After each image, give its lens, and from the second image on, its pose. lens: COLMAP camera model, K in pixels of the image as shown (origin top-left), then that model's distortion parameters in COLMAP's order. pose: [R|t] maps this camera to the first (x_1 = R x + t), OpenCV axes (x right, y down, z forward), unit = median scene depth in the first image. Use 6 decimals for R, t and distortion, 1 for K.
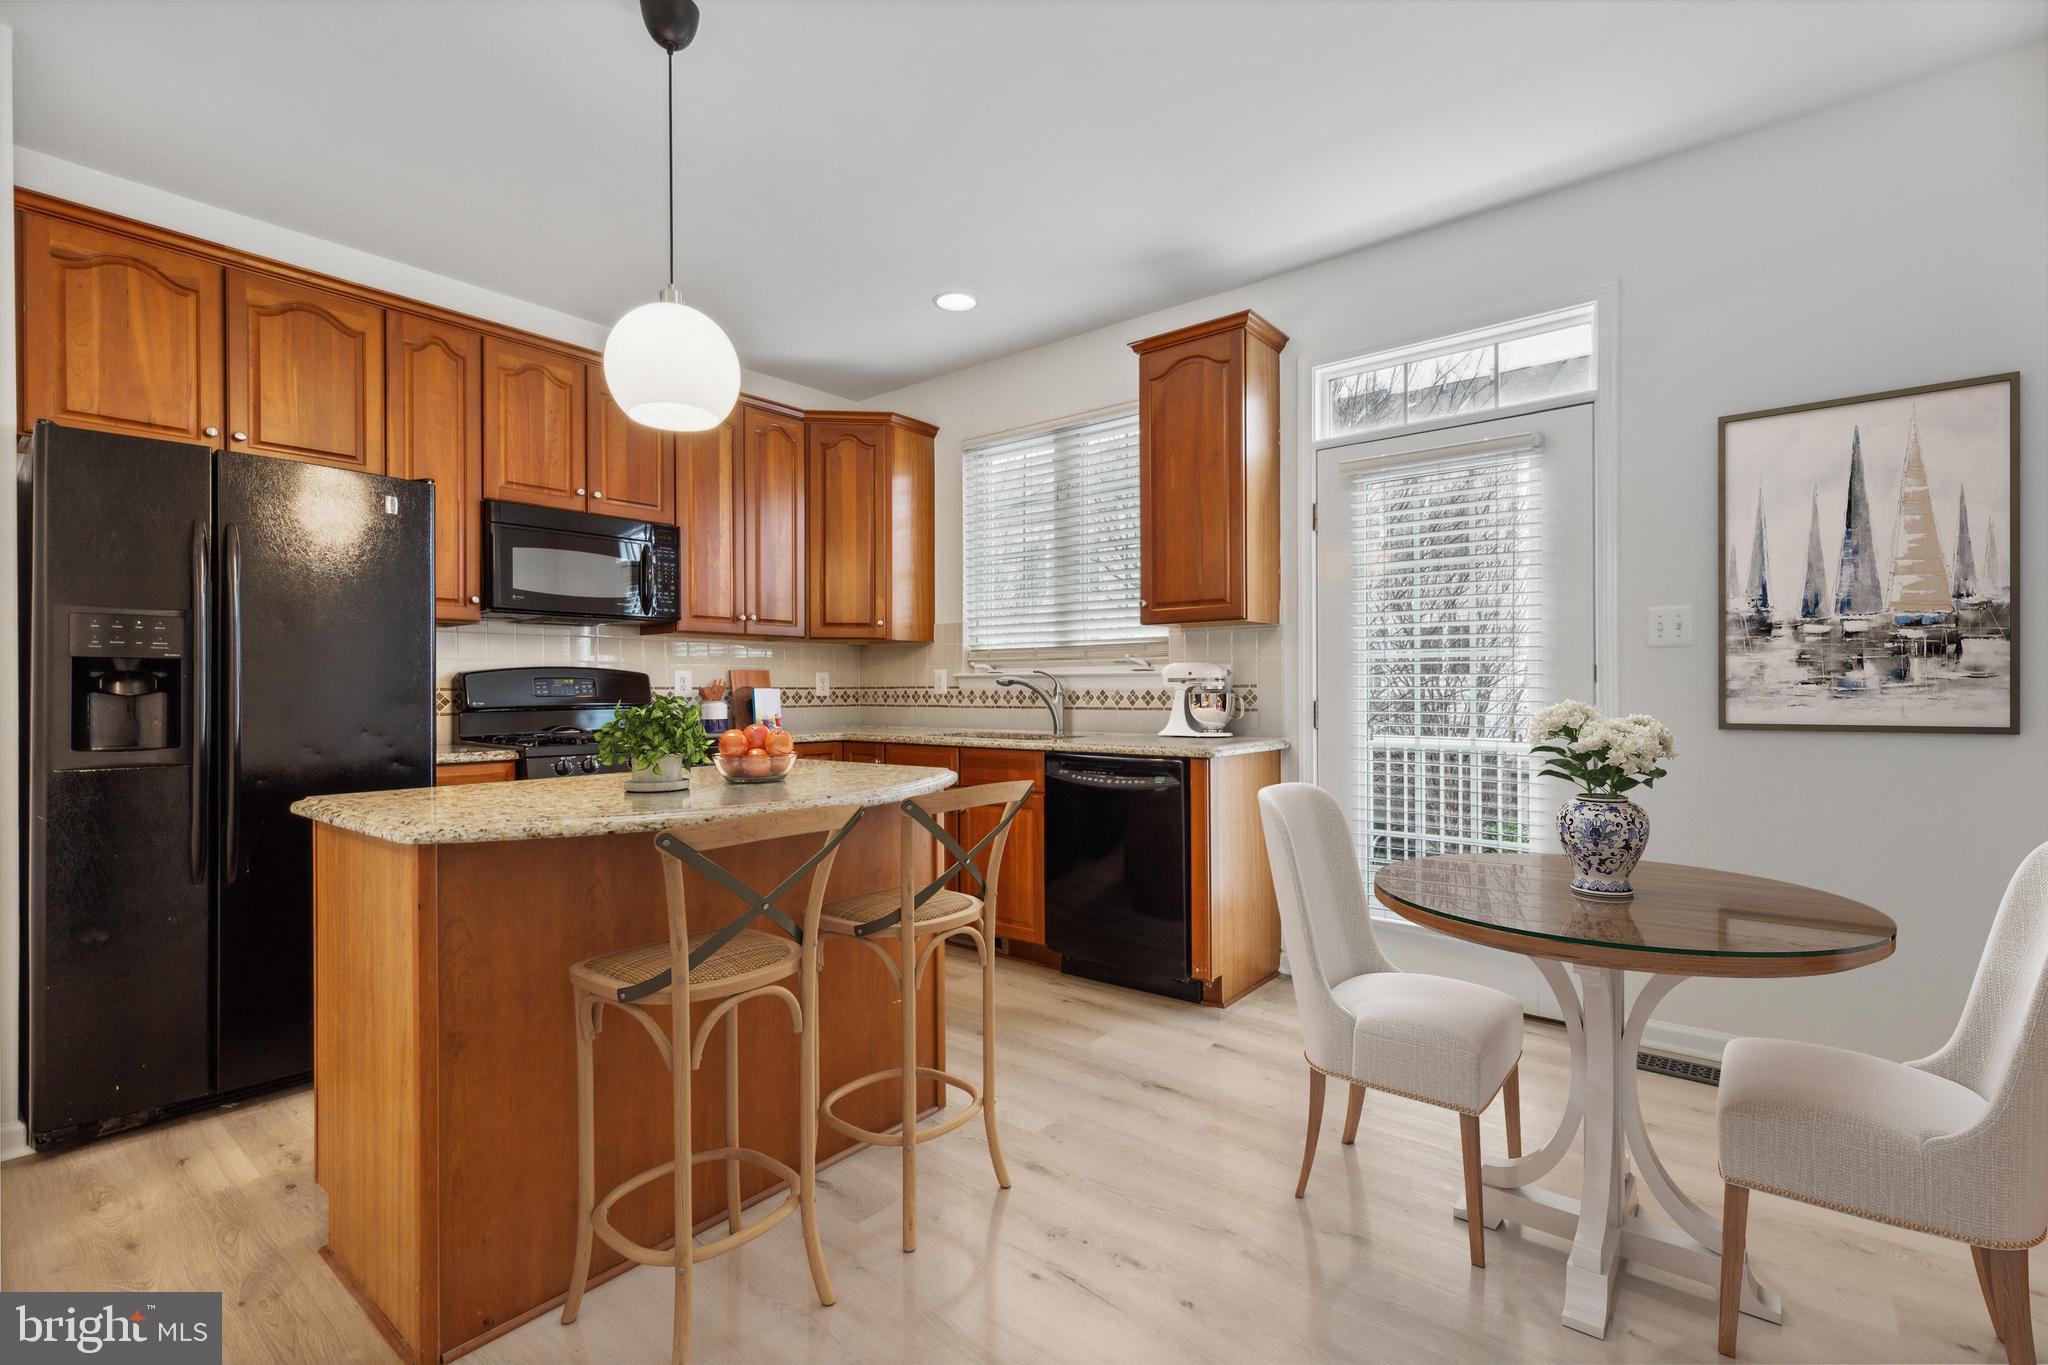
lens RADIAL K [[936.4, 0, 1019.8], [0, 936.4, 684.7], [0, 0, 1]] dist [0.003934, -0.001361]
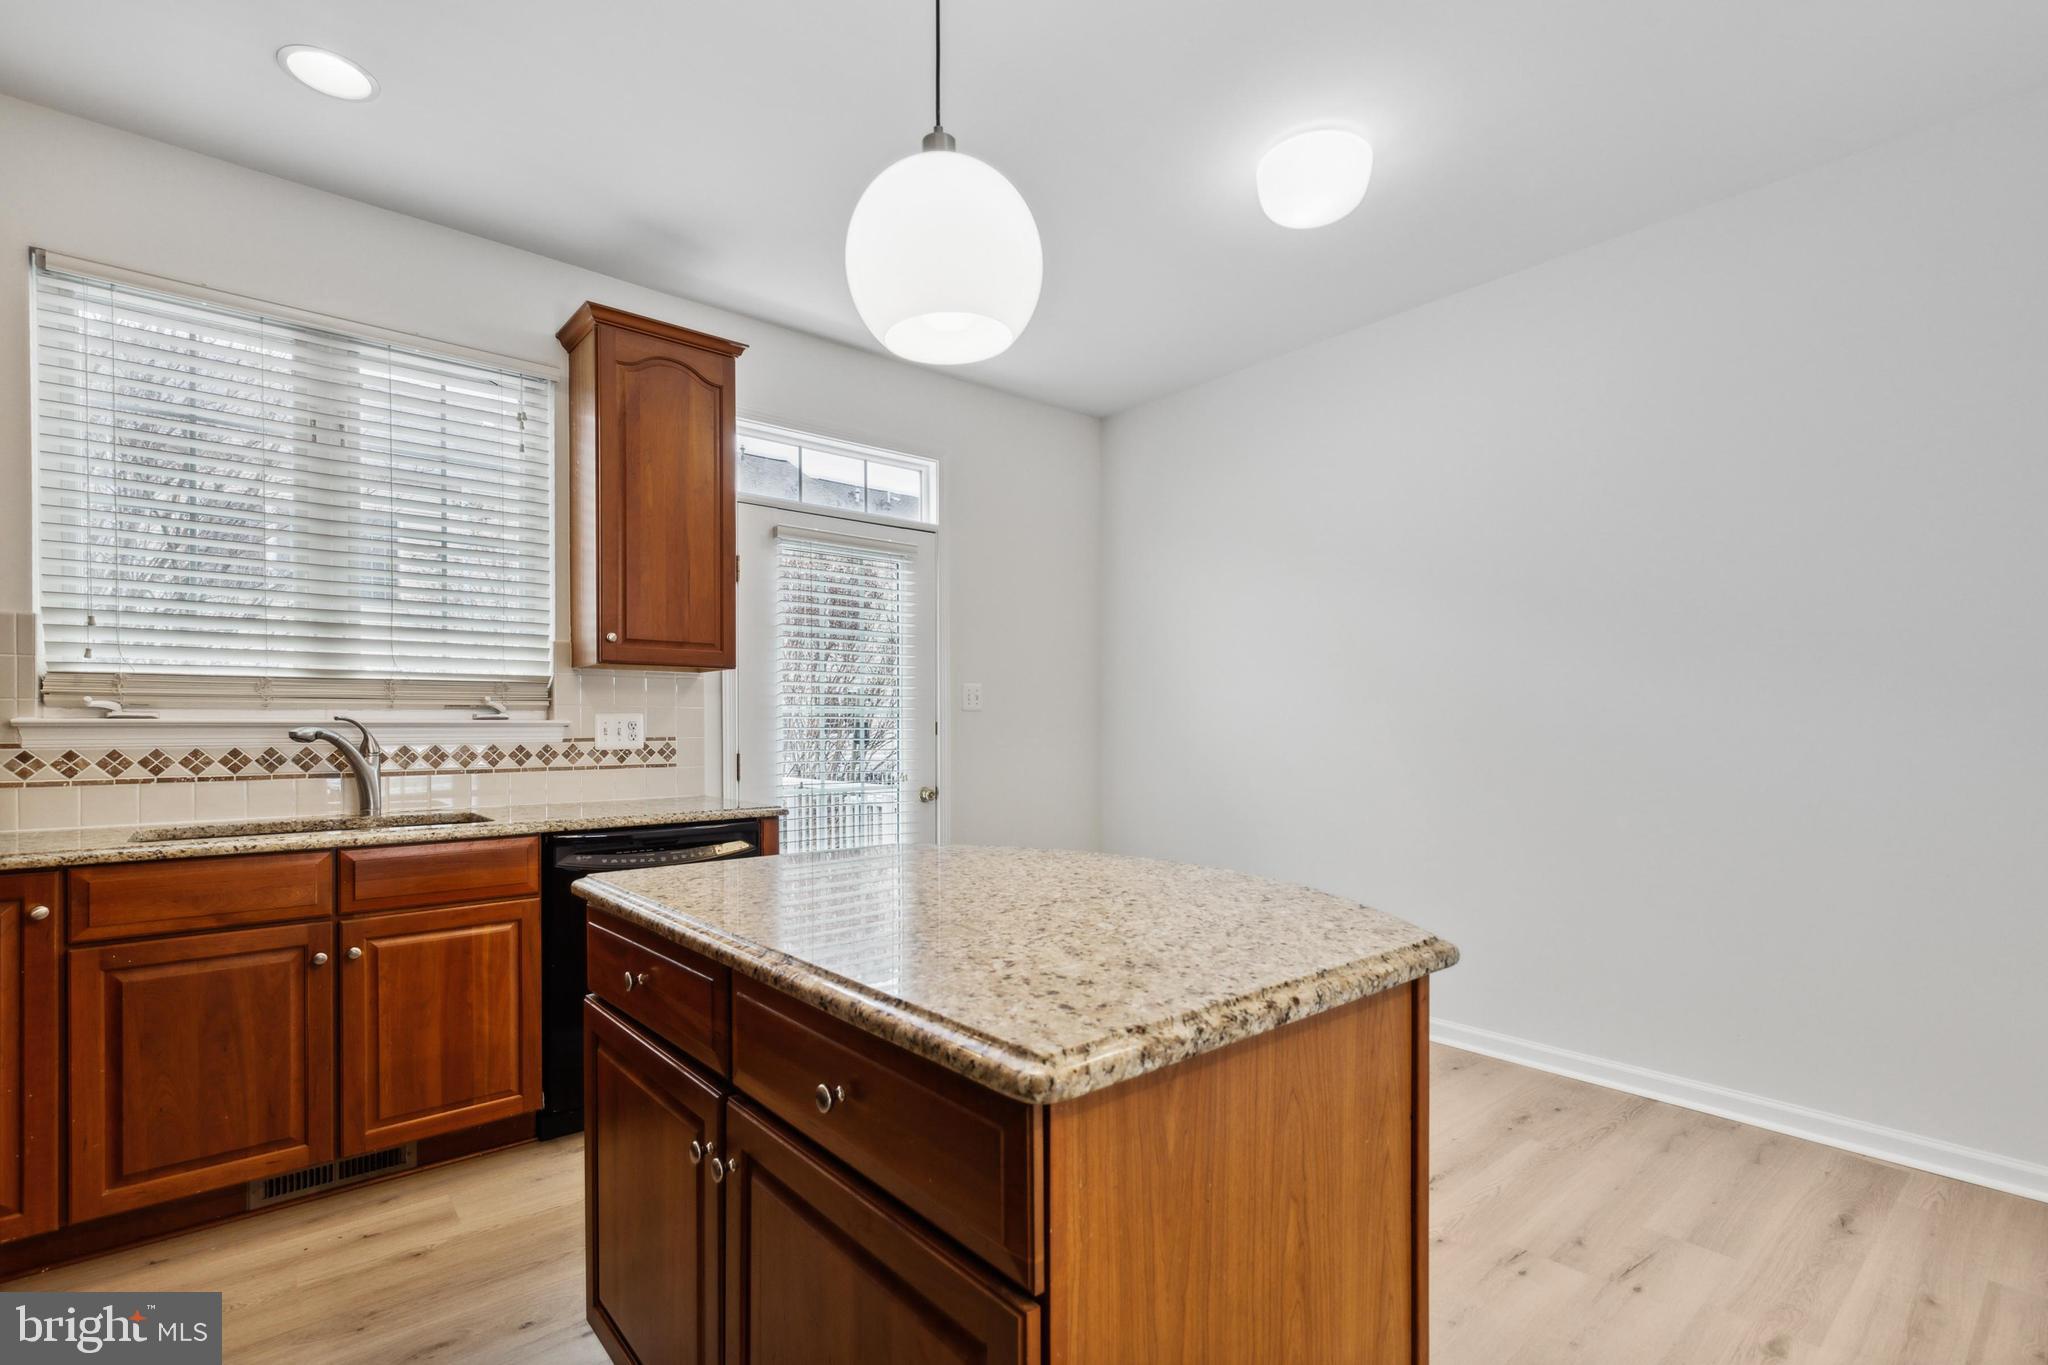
lens RADIAL K [[936.4, 0, 1056.8], [0, 936.4, 729.9], [0, 0, 1]] dist [0.003934, -0.001361]
pose [[0.140091, 0.000216, 0.990139, -0.530624], [-0.001755, 0.999998, 0.000030, -0.007090], [-0.990137, -0.001742, 0.140092, 0.442206]]
